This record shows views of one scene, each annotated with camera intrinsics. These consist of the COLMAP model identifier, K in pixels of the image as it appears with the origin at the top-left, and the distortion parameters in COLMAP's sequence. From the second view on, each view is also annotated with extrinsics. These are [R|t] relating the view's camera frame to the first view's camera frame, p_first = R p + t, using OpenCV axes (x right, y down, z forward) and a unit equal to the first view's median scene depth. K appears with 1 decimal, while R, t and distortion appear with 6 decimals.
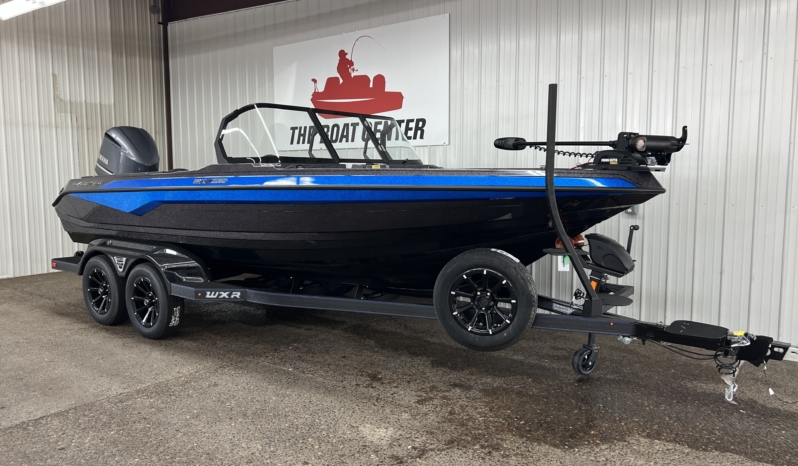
lens RADIAL K [[633.1, 0, 399.0], [0, 633.1, 233.0], [0, 0, 1]] dist [0.031116, -0.017356]
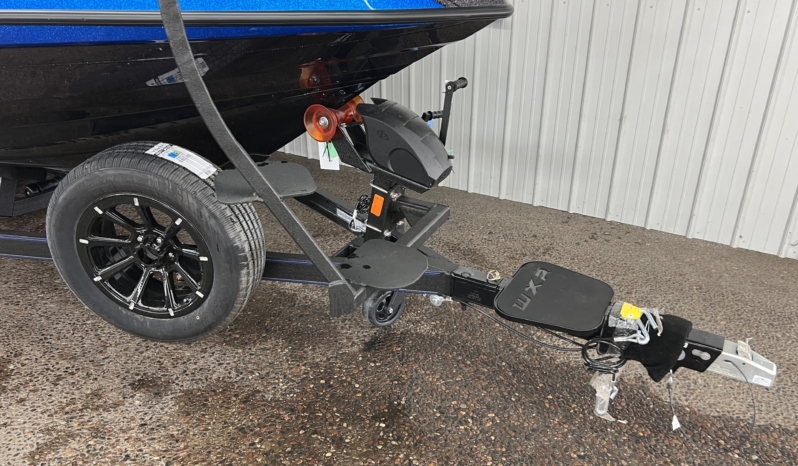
lens RADIAL K [[633.1, 0, 399.0], [0, 633.1, 233.0], [0, 0, 1]] dist [0.031116, -0.017356]
pose [[0.991096, -0.068082, 0.114430, 0.272545], [0.023035, 0.934107, 0.356250, -0.079618], [-0.131144, -0.350442, 0.927357, 0.531018]]
